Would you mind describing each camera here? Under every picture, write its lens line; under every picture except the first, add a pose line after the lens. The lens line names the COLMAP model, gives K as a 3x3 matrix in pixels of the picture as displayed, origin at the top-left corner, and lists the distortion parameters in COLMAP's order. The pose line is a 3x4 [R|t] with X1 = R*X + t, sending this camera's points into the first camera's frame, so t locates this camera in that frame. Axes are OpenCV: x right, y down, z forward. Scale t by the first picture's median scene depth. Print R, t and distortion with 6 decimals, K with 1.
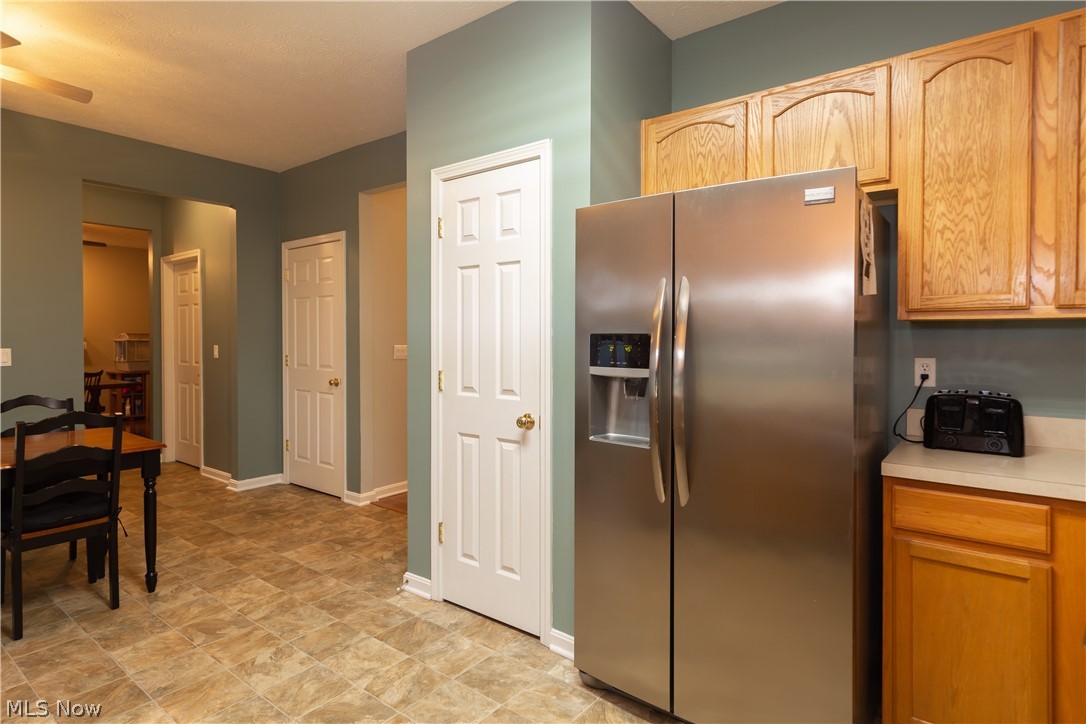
lens RADIAL K [[583.6, 0, 551.0], [0, 583.6, 348.0], [0, 0, 1]] dist [0.002686, -0.003532]
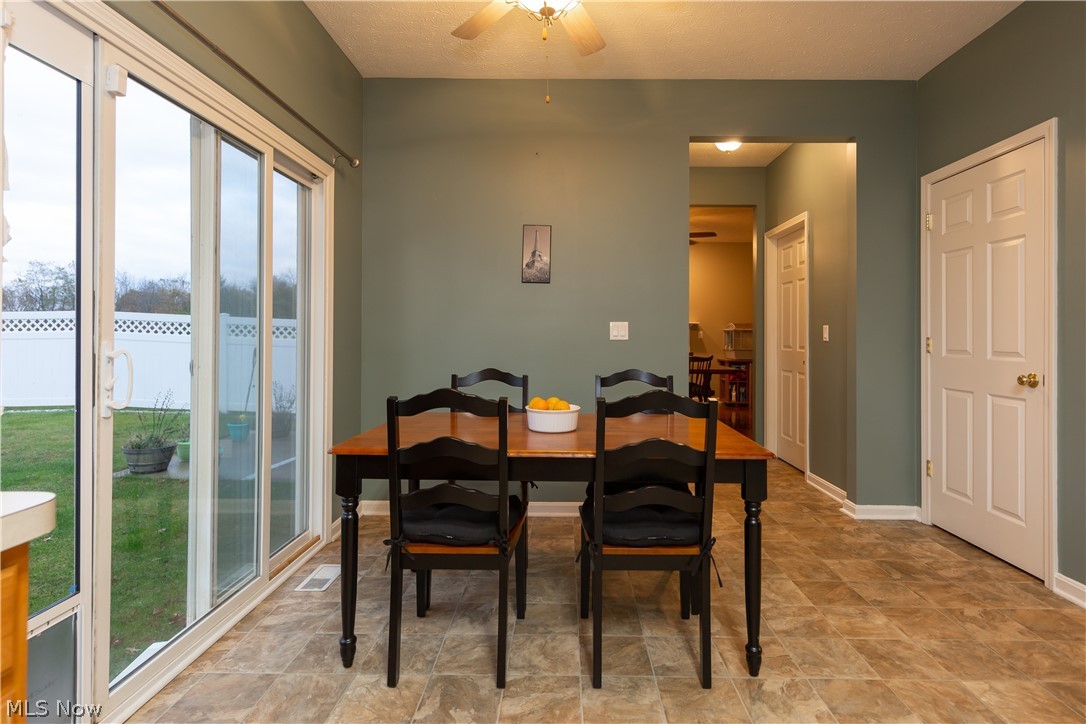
lens RADIAL K [[538.4, 0, 553.9], [0, 538.4, 333.3], [0, 0, 1]] dist [0.012276, -0.000514]
pose [[0.577409, -0.006615, -0.816428, -0.211692], [-0.017449, 0.999639, -0.020440, 0.032883], [0.816268, 0.026048, 0.577085, 0.306813]]
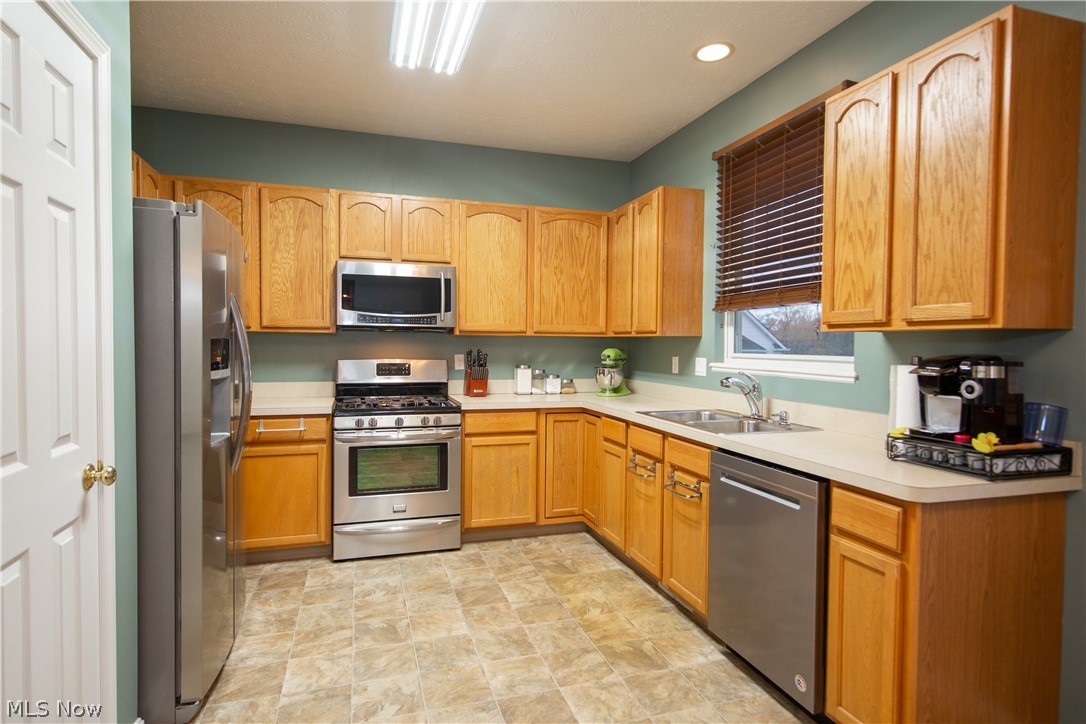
lens RADIAL K [[583.6, 0, 541.8], [0, 583.6, 360.5], [0, 0, 1]] dist [0.002686, -0.003532]
pose [[-0.816291, -0.023792, 0.577151, -0.764839], [0.002434, 0.999001, 0.044625, -0.021698], [-0.577636, 0.037831, -0.815417, 1.225793]]
